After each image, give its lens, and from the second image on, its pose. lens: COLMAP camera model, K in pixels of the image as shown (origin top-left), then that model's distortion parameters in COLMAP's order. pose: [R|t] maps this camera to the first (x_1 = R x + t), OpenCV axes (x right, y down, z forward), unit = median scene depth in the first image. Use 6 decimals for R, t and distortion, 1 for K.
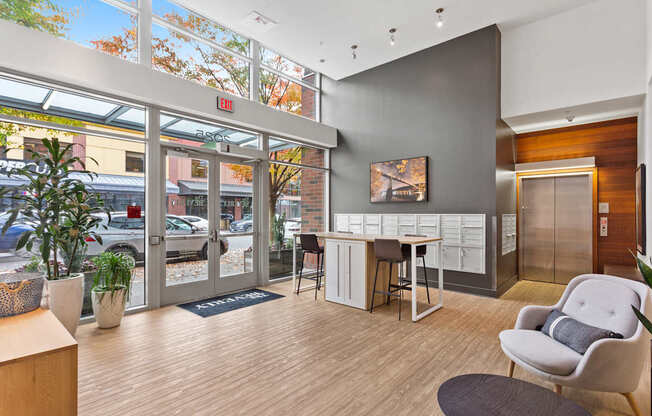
lens RADIAL K [[318.2, 0, 325.2], [0, 318.2, 211.7], [0, 0, 1]] dist [-0.001415, 0.000083]
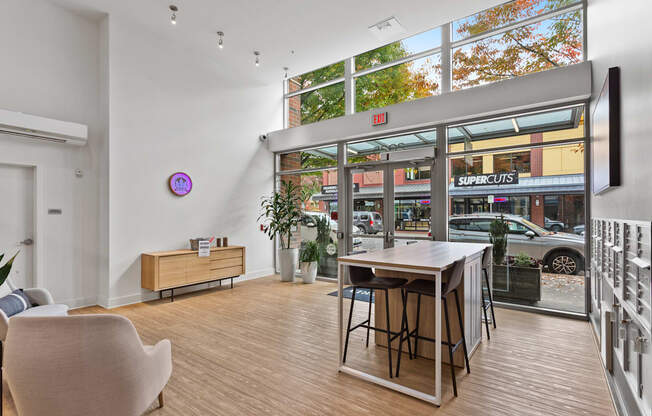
lens RADIAL K [[318.2, 0, 325.0], [0, 318.2, 210.9], [0, 0, 1]] dist [-0.001415, 0.000083]
pose [[0.082037, -0.012475, -0.996551, 1.045677], [0.006651, 0.999906, -0.011969, -0.001058], [0.996607, -0.005646, 0.082113, 0.962428]]
